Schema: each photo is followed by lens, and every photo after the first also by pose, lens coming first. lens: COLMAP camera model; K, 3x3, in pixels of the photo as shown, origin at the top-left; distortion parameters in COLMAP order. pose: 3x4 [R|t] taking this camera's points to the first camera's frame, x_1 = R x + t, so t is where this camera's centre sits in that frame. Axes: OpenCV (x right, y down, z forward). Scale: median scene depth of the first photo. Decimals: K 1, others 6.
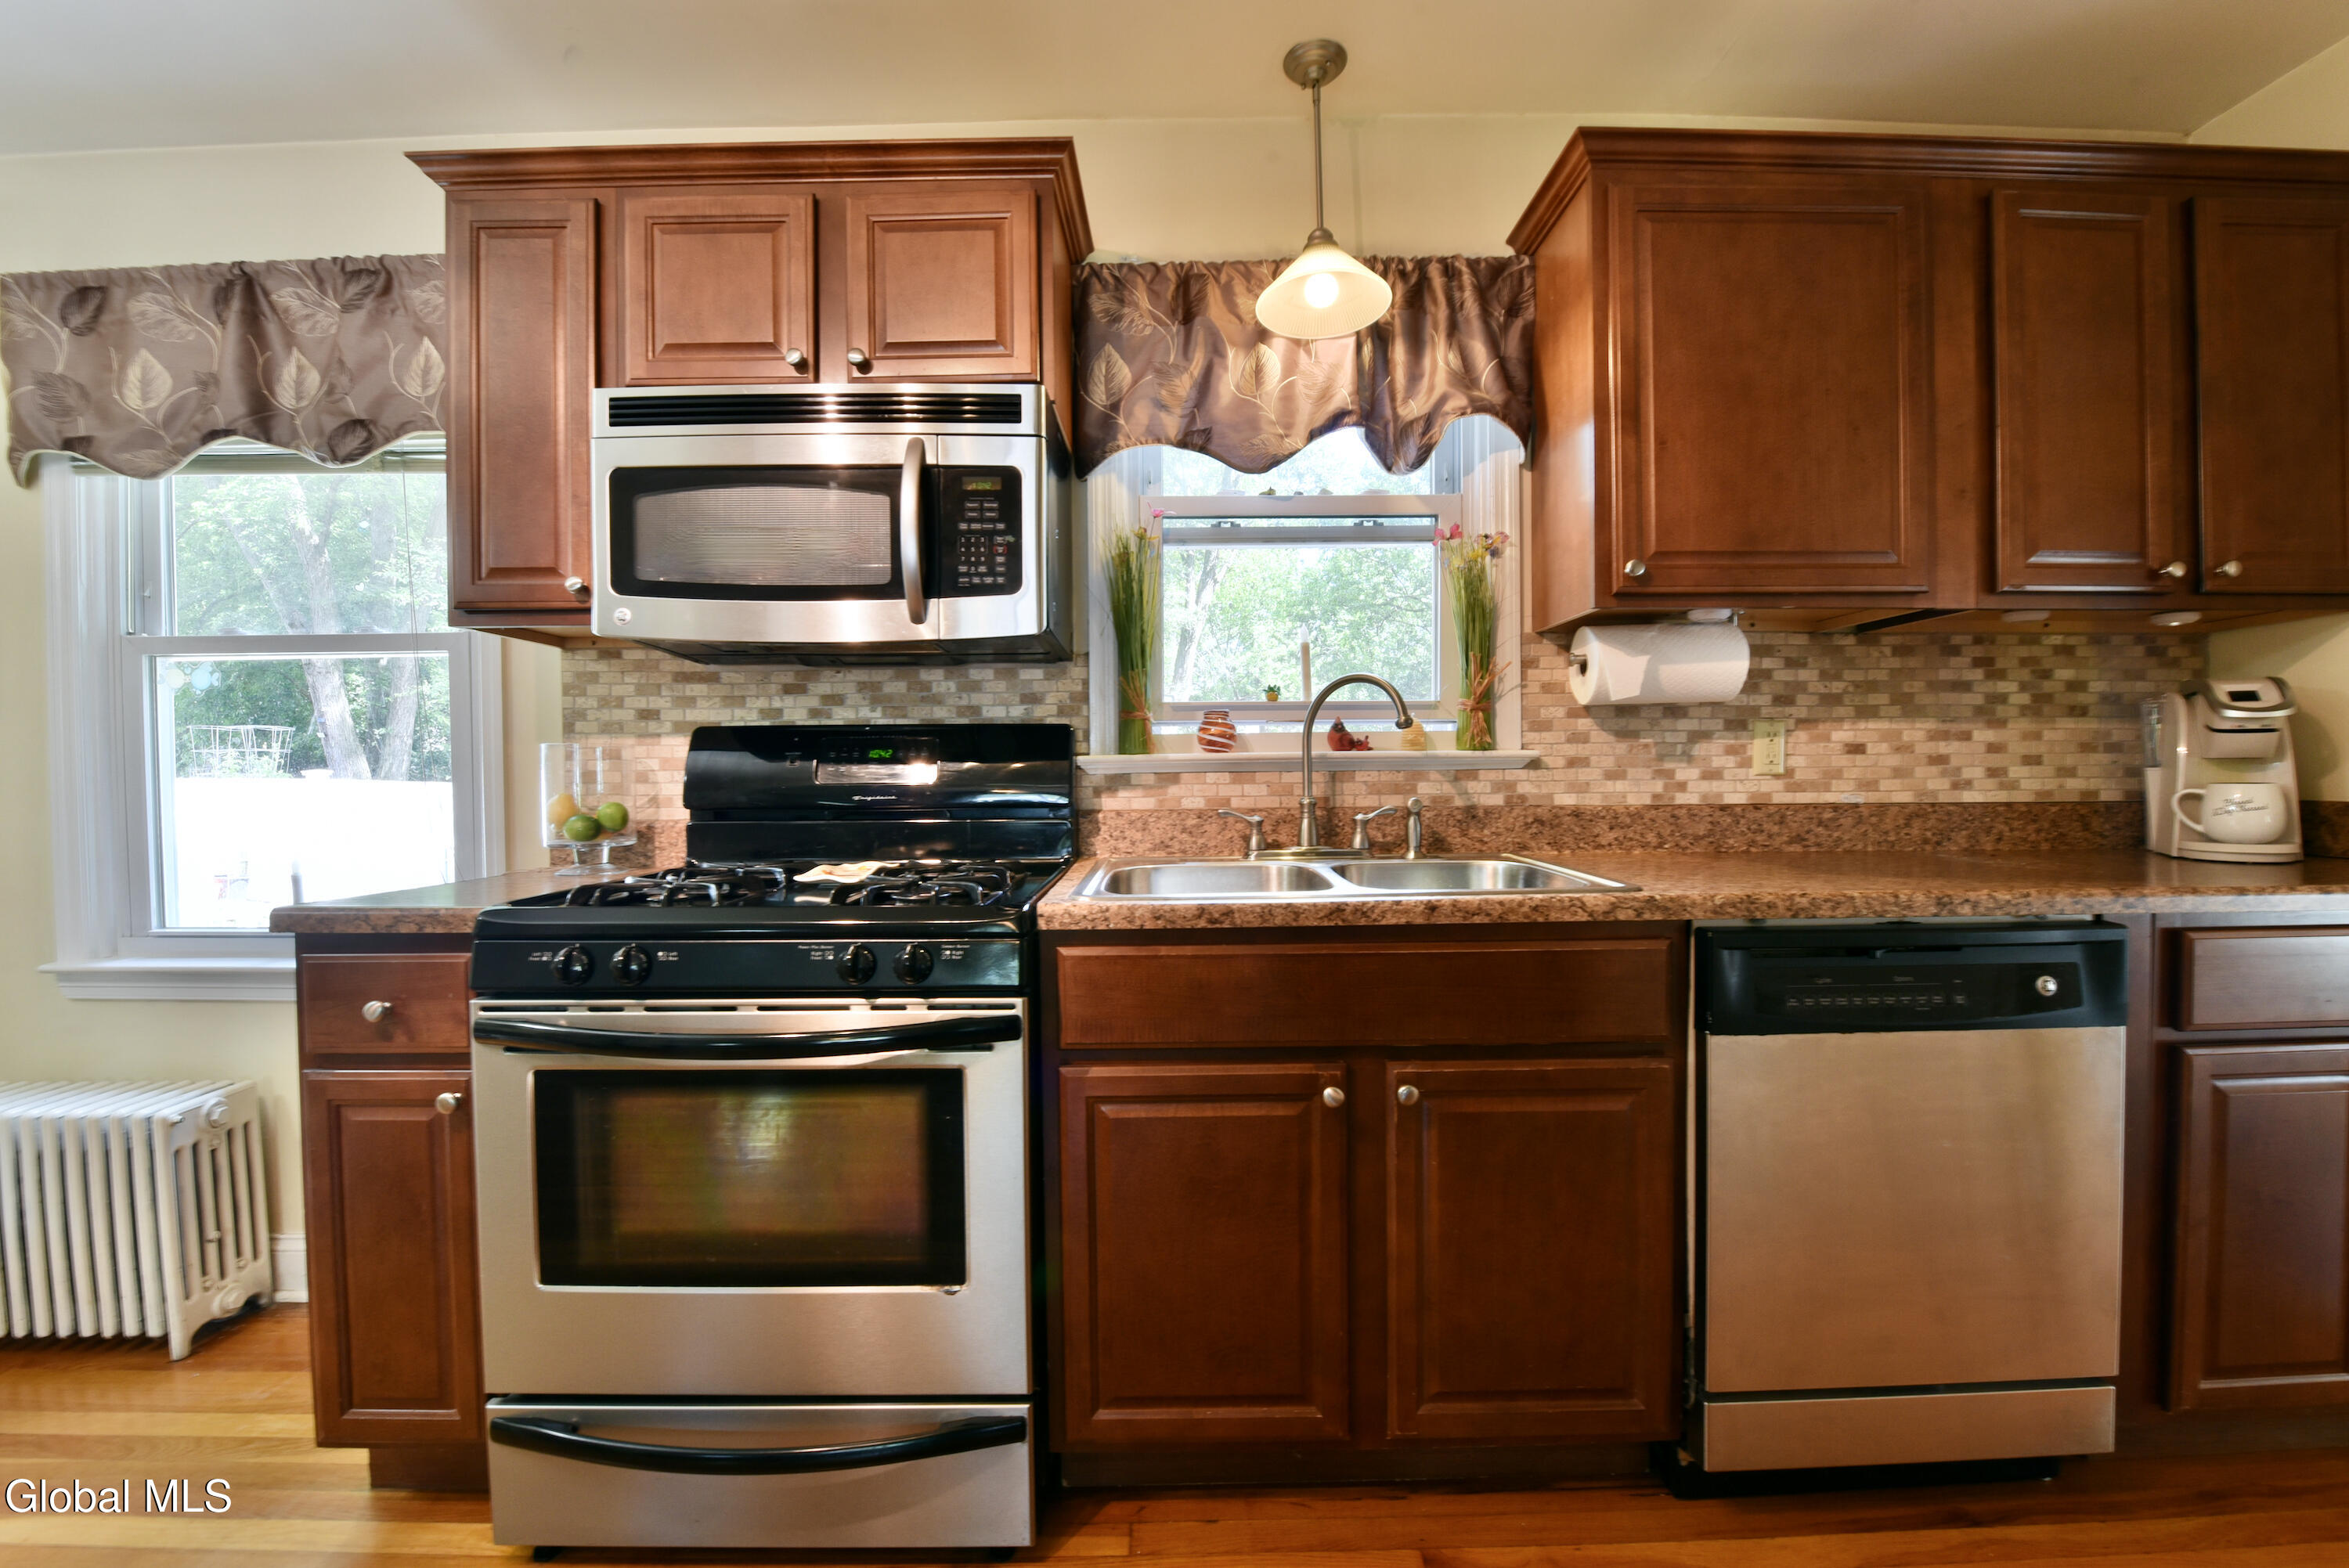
lens RADIAL K [[939.6, 0, 1178.3], [0, 939.6, 787.8], [0, 0, 1]] dist [-0.013151, -0.004580]
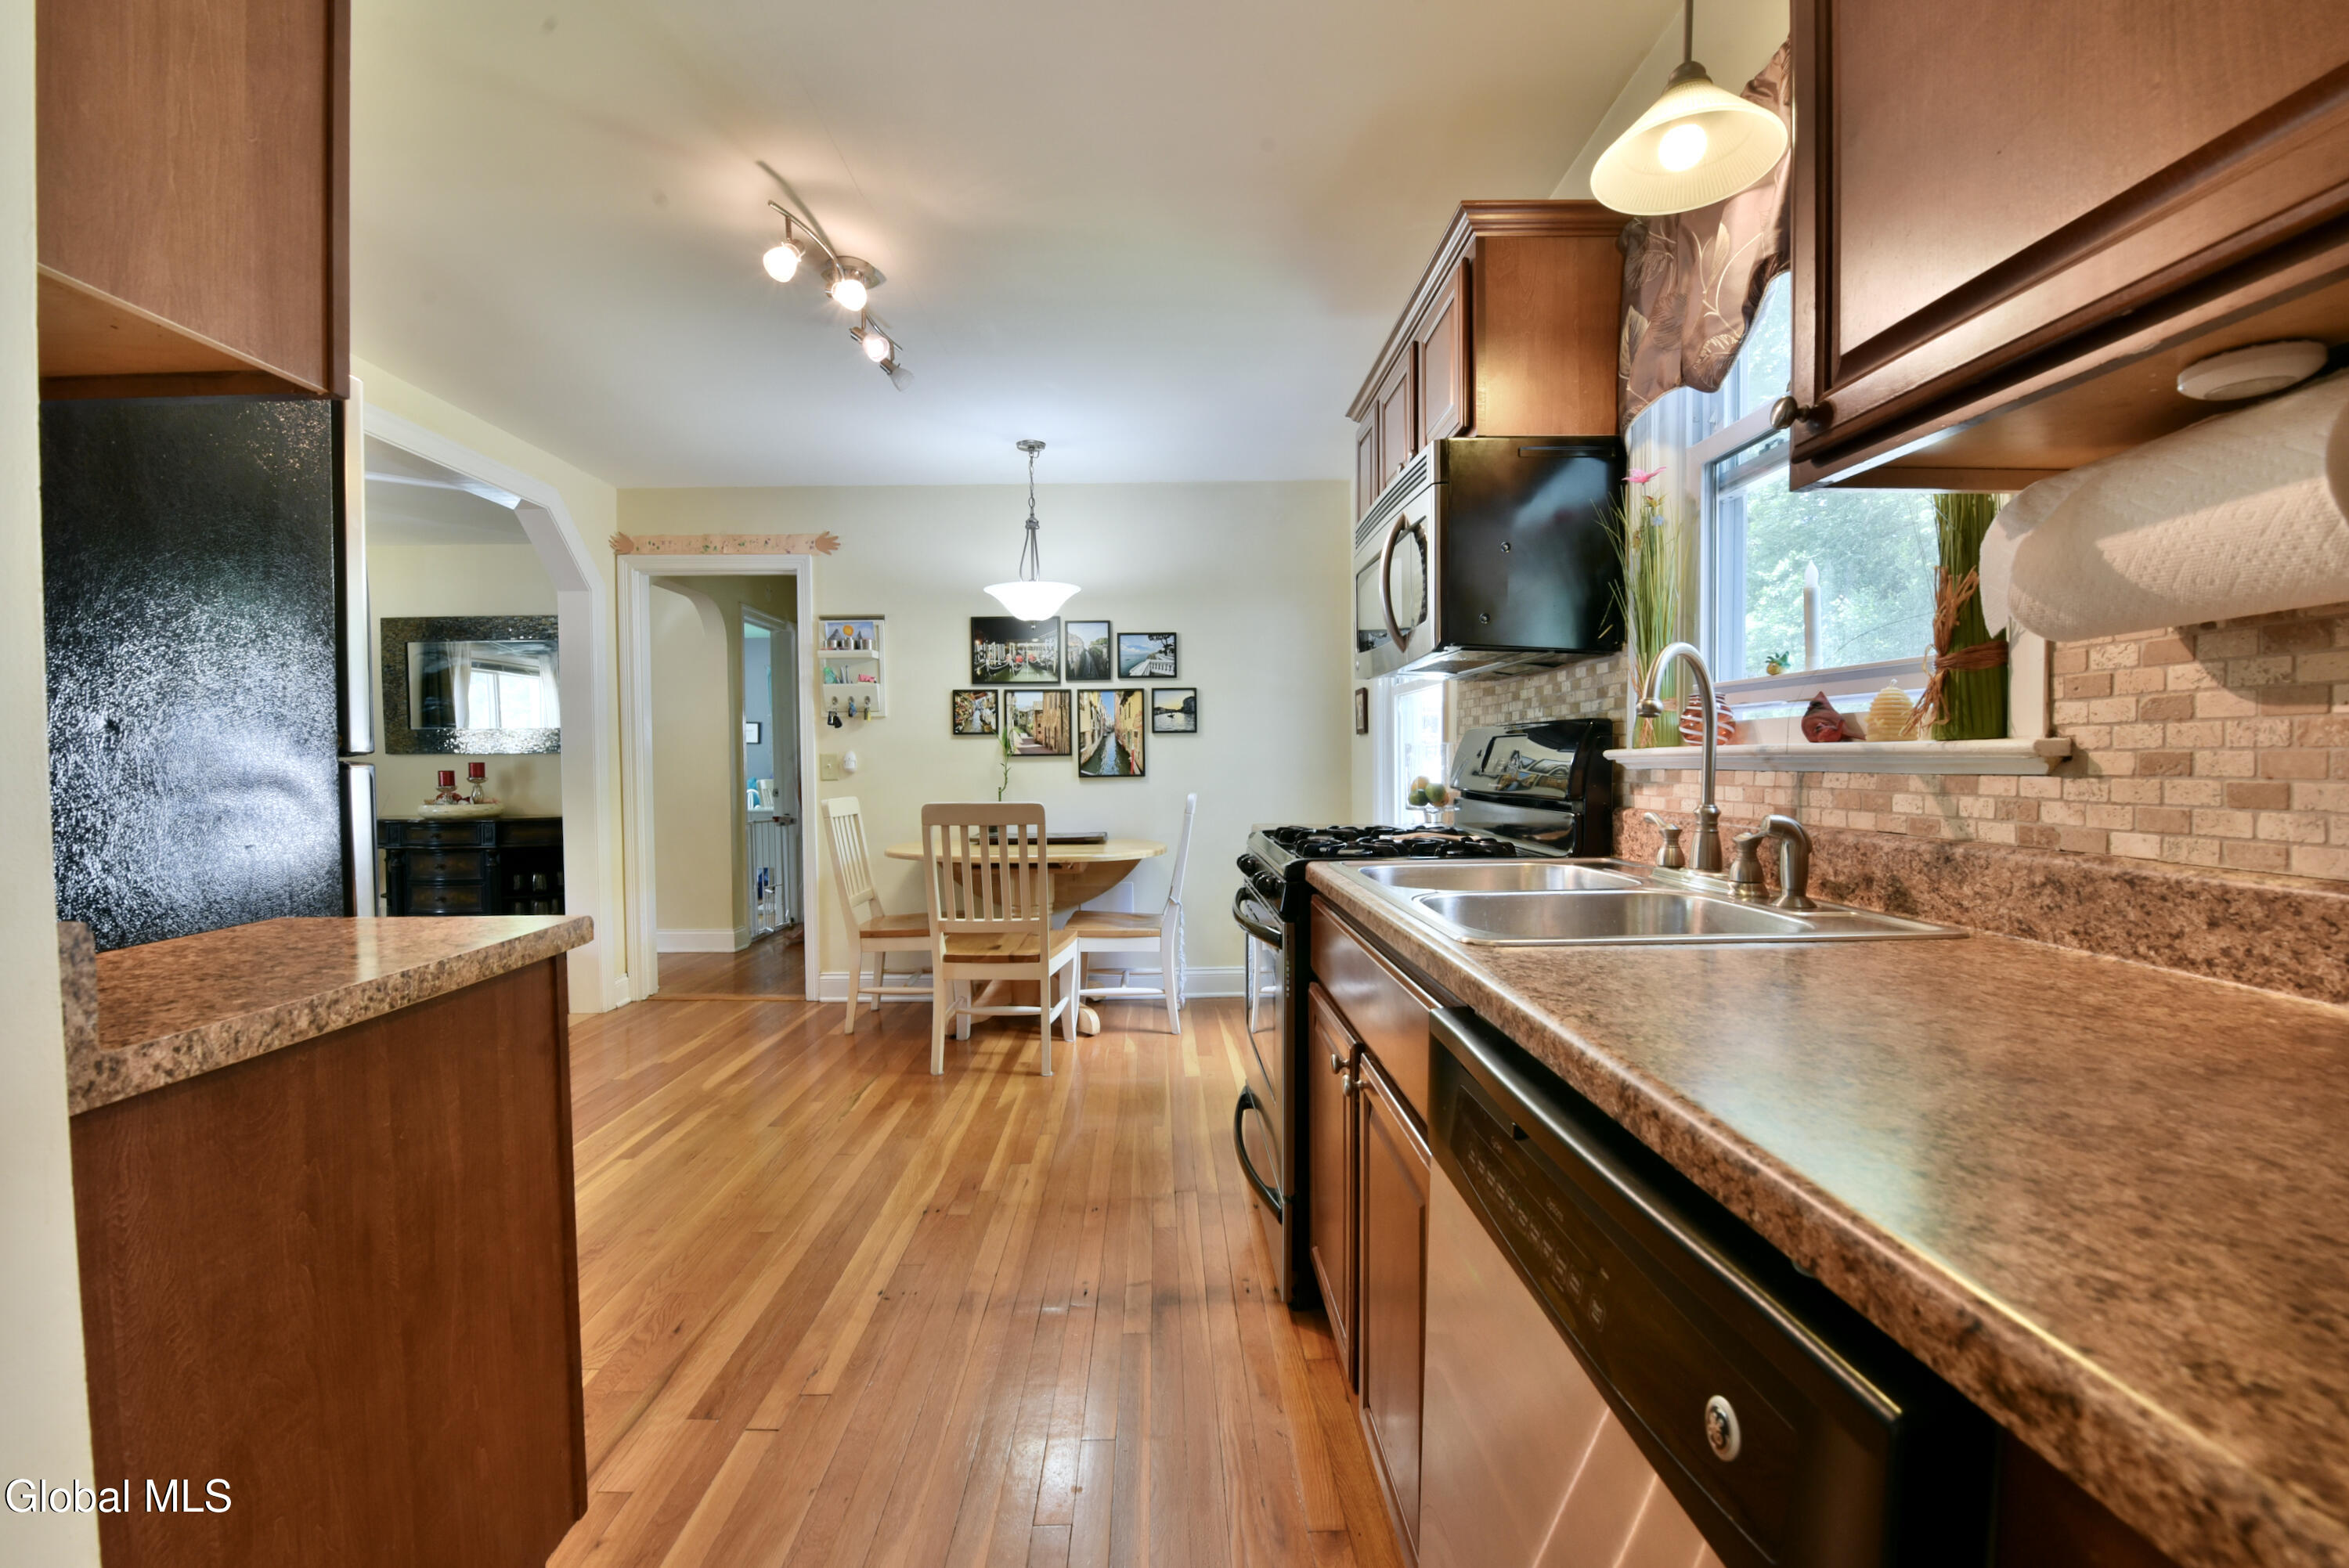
lens RADIAL K [[963.0, 0, 1187.7], [0, 963.0, 788.2], [0, 0, 1]] dist [-0.013992, -0.004039]
pose [[0.022494, 0.039727, -0.998957, 0.866637], [-0.015674, 0.999101, 0.039380, -0.026506], [0.999624, 0.014771, 0.023097, 0.533409]]
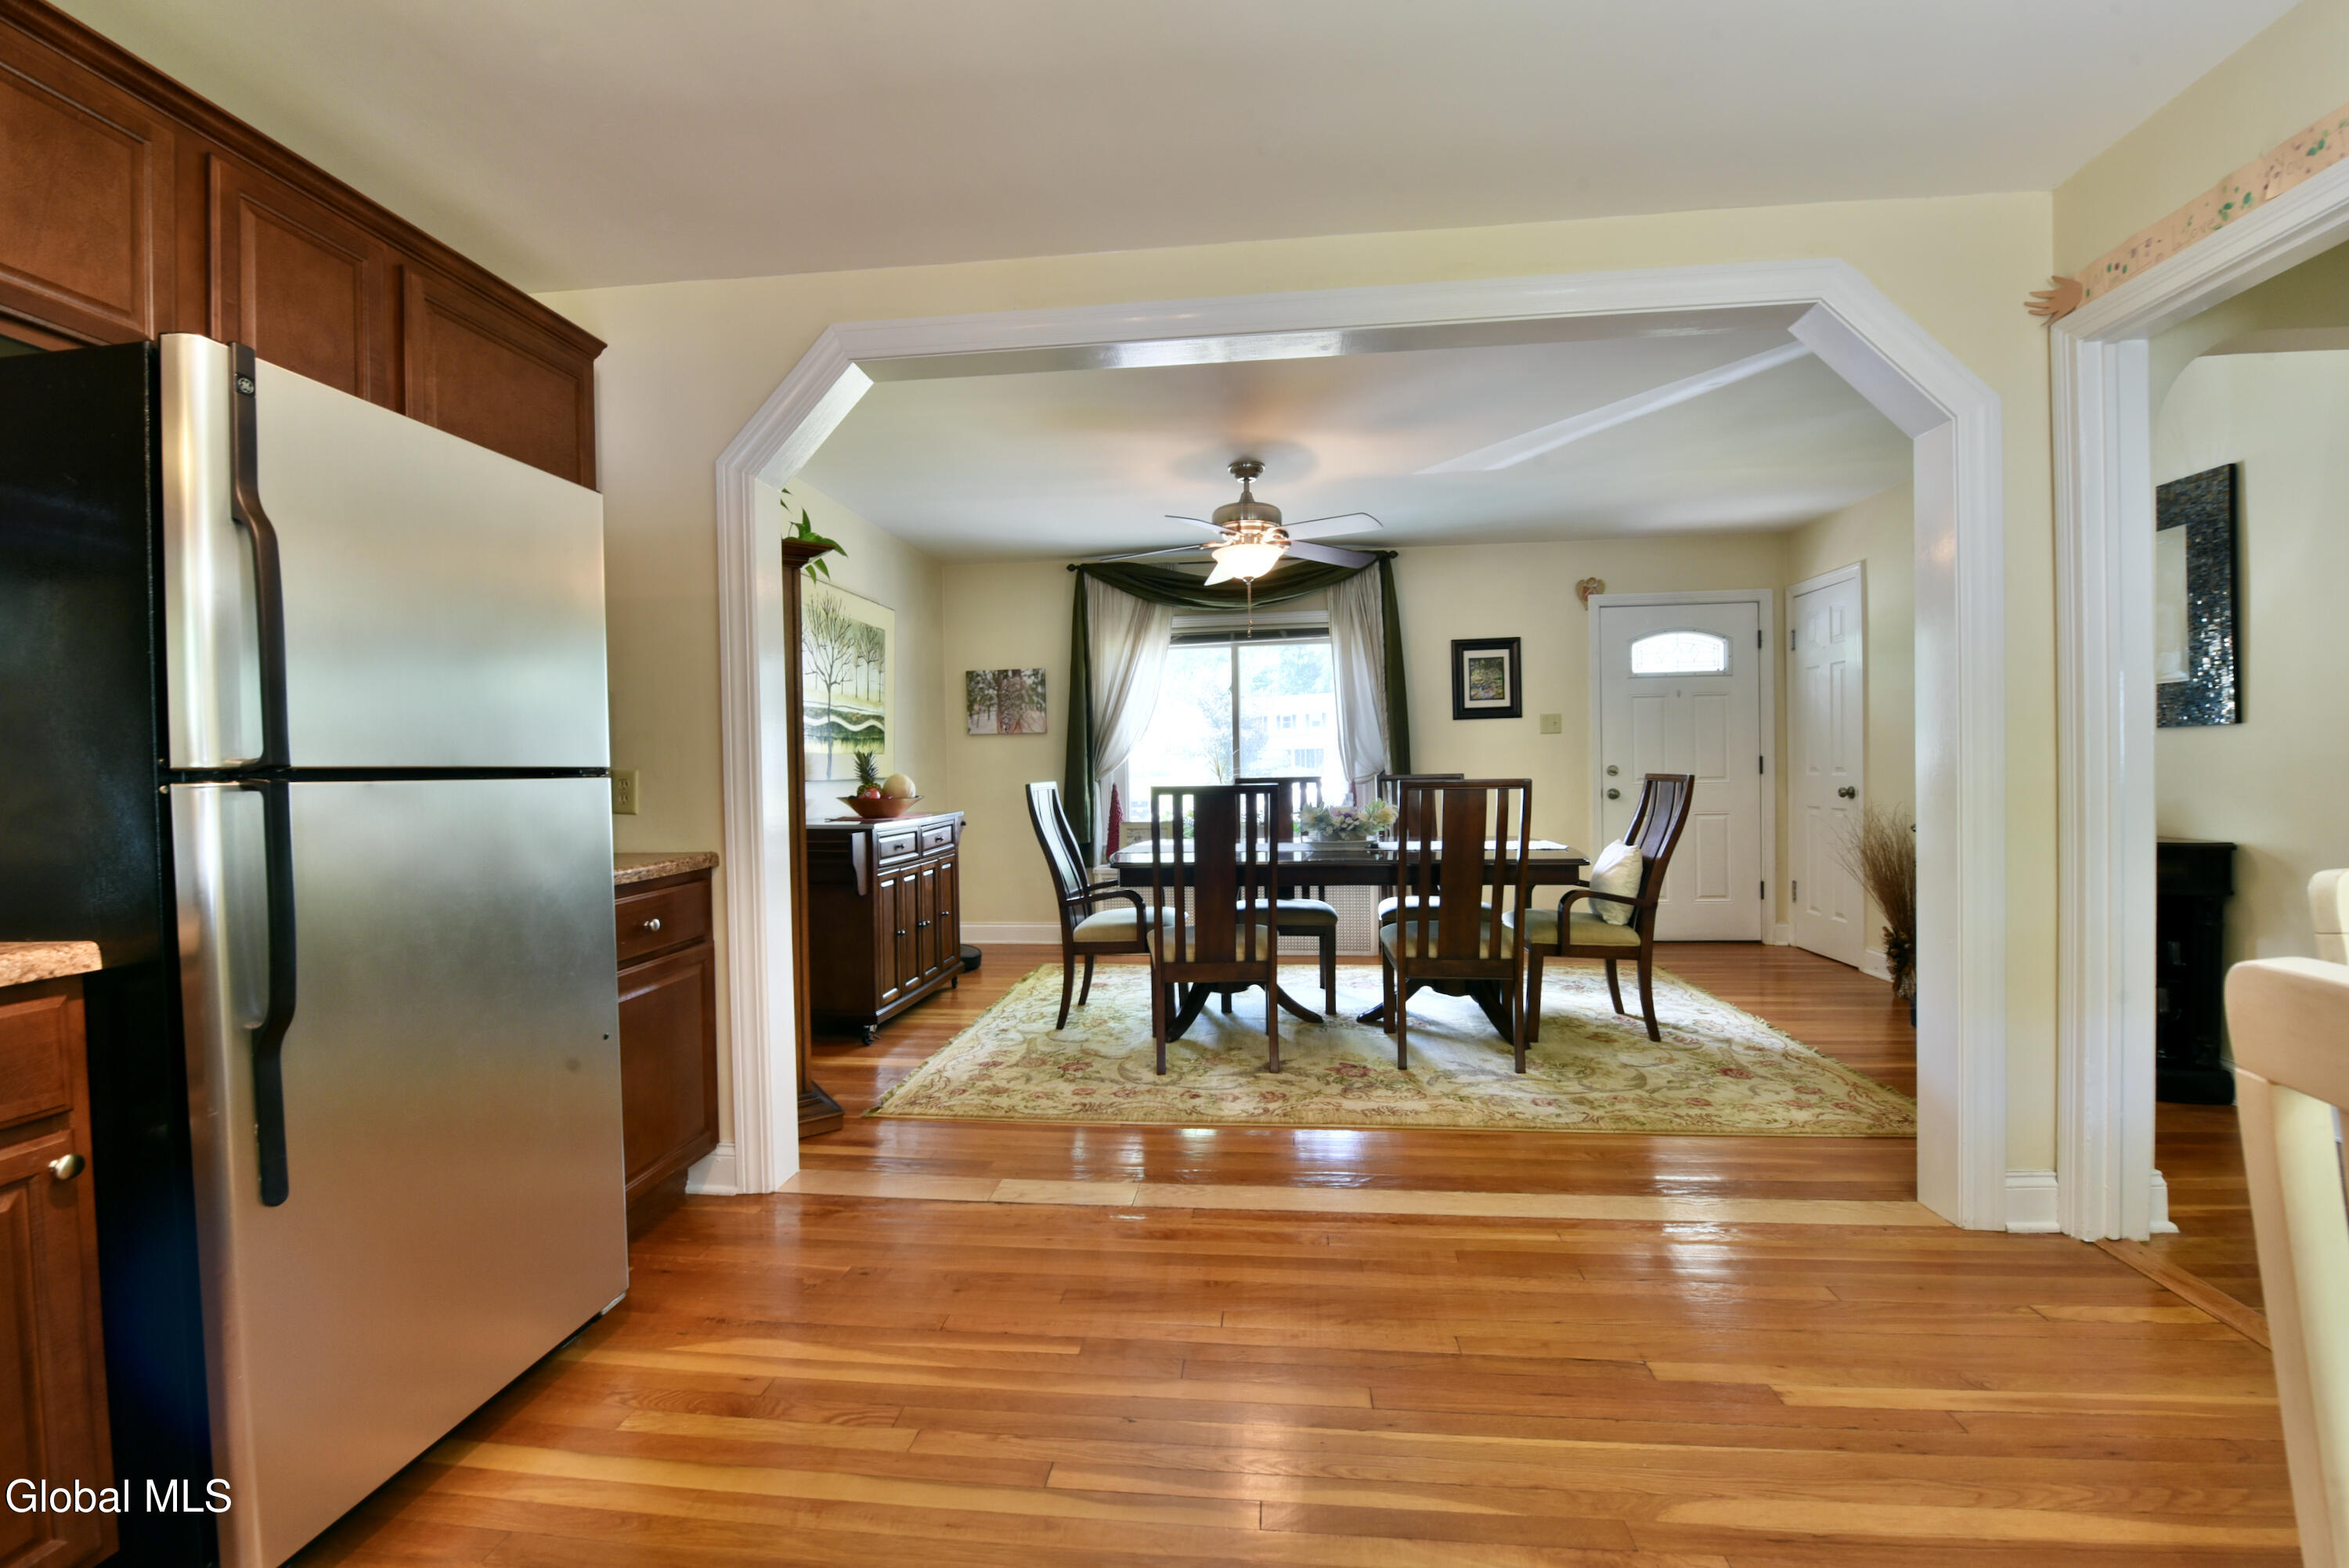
lens RADIAL K [[958.5, 0, 1177.5], [0, 958.5, 787.3], [0, 0, 1]] dist [-0.012246, -0.003648]
pose [[-0.992767, 0.028853, 0.116538, -0.565571], [0.033508, 0.998709, 0.038184, -0.005028], [-0.115286, 0.041813, -0.992452, 0.457003]]
